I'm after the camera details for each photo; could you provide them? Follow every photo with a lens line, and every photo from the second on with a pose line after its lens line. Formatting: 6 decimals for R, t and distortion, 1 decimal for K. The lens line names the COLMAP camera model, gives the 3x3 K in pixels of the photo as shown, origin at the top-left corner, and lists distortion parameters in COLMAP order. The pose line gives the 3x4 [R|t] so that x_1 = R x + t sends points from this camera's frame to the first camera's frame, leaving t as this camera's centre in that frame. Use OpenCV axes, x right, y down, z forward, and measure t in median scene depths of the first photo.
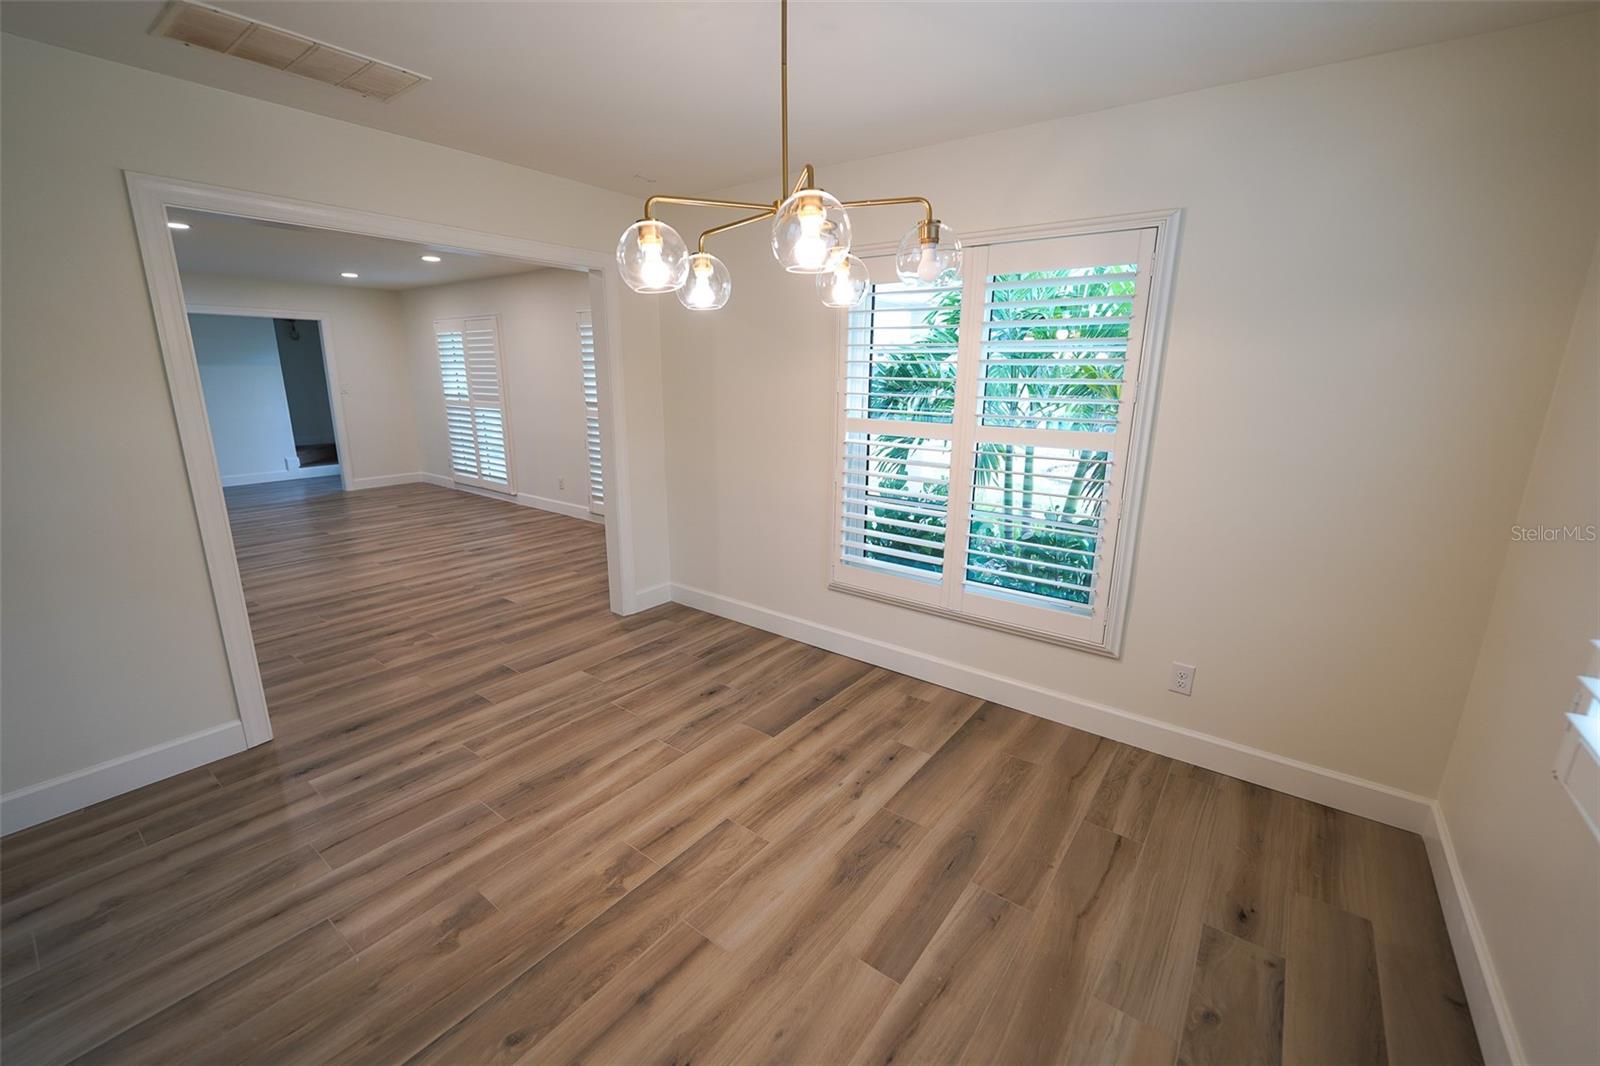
lens RADIAL K [[654.3, 0, 787.3], [0, 654.3, 536.5], [0, 0, 1]] dist [-0.007596, -0.002710]
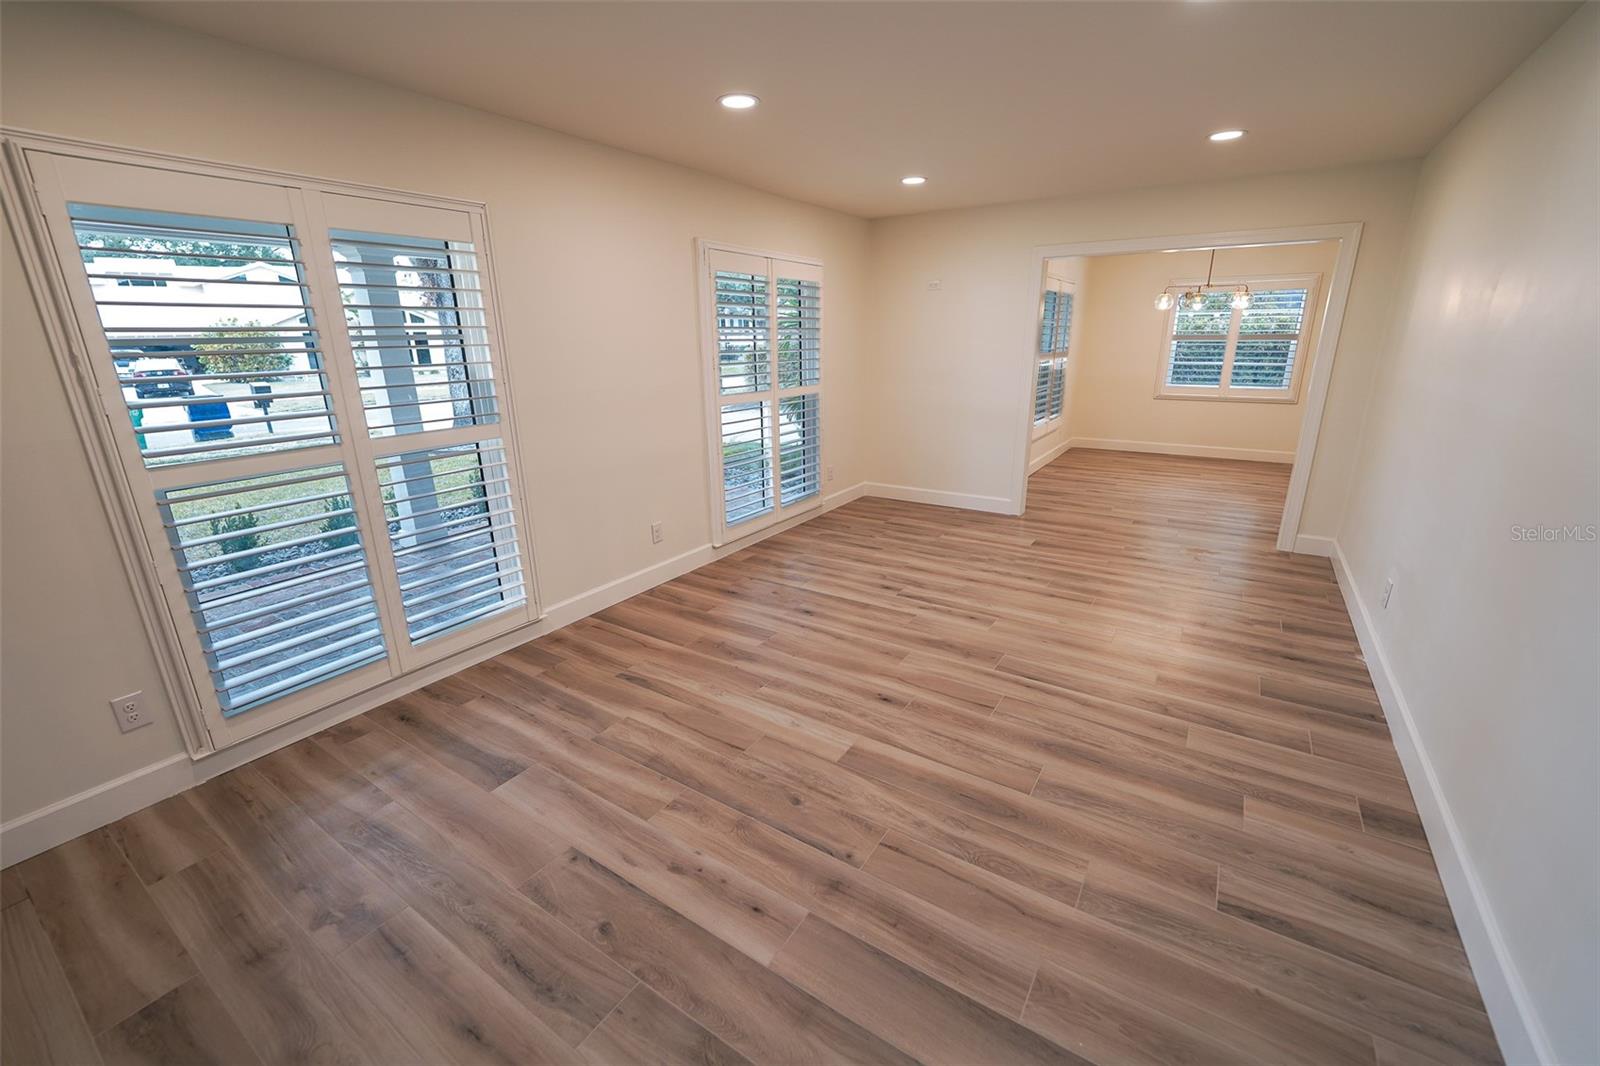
lens RADIAL K [[654.3, 0, 803.3], [0, 654.3, 533.4], [0, 0, 1]] dist [-0.007596, -0.002710]
pose [[-0.076852, -0.293917, 0.952736, -0.872628], [0.261355, 0.916210, 0.303730, -0.214502], [-0.962178, 0.272345, 0.006404, 0.821204]]
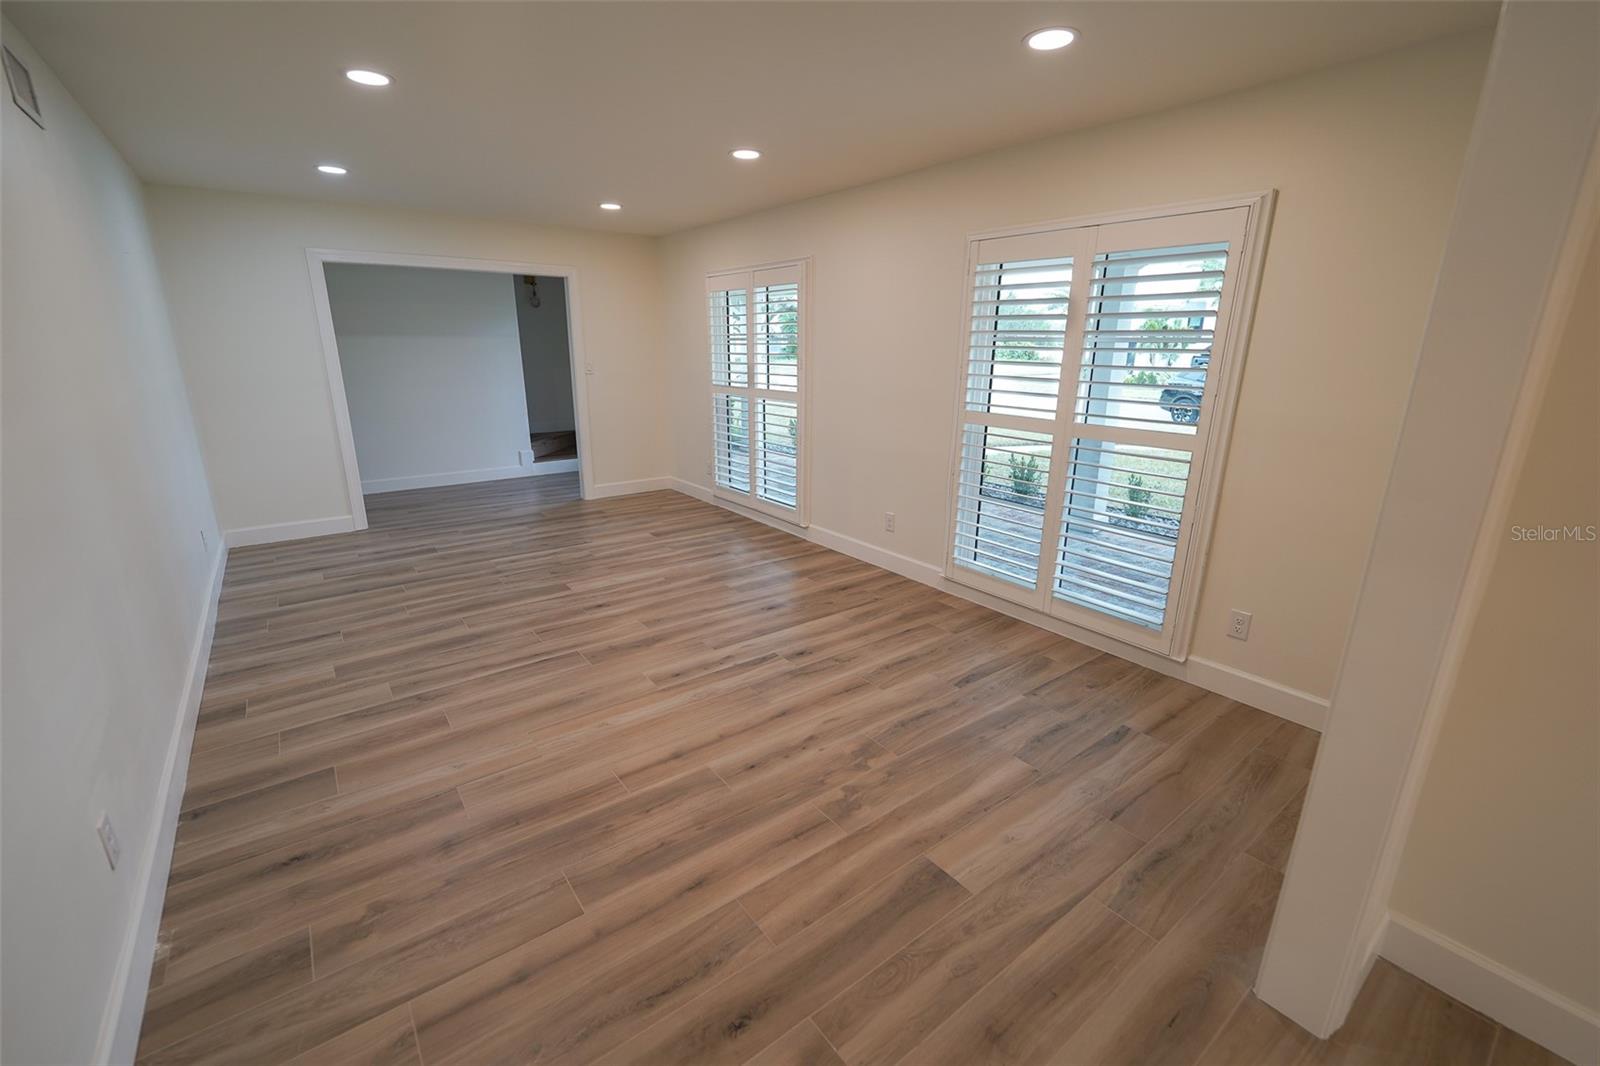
lens RADIAL K [[654.3, 0, 800.5], [0, 654.3, 537.4], [0, 0, 1]] dist [-0.007596, -0.002710]
pose [[0.967657, 0.075857, -0.240595, -0.261042], [-0.067028, 0.996750, 0.044681, -0.084908], [0.243203, -0.027109, 0.969597, 0.335244]]
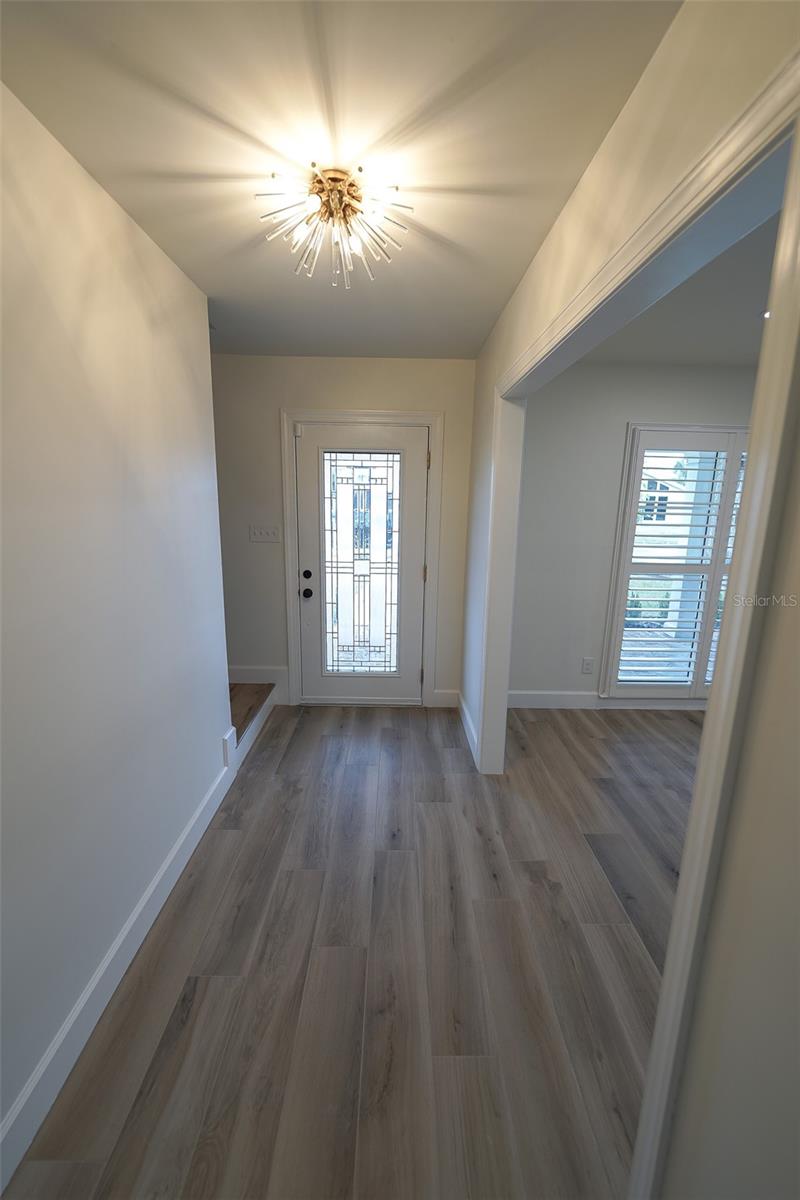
lens RADIAL K [[490.7, 0, 398.9], [0, 490.7, 595.7], [0, 0, 1]] dist [-0.007596, -0.002710]
pose [[0.787289, -0.112135, 0.606302, -1.047968], [0.137383, 0.990506, 0.004799, -0.232026], [-0.601084, 0.079518, 0.795220, 0.847931]]
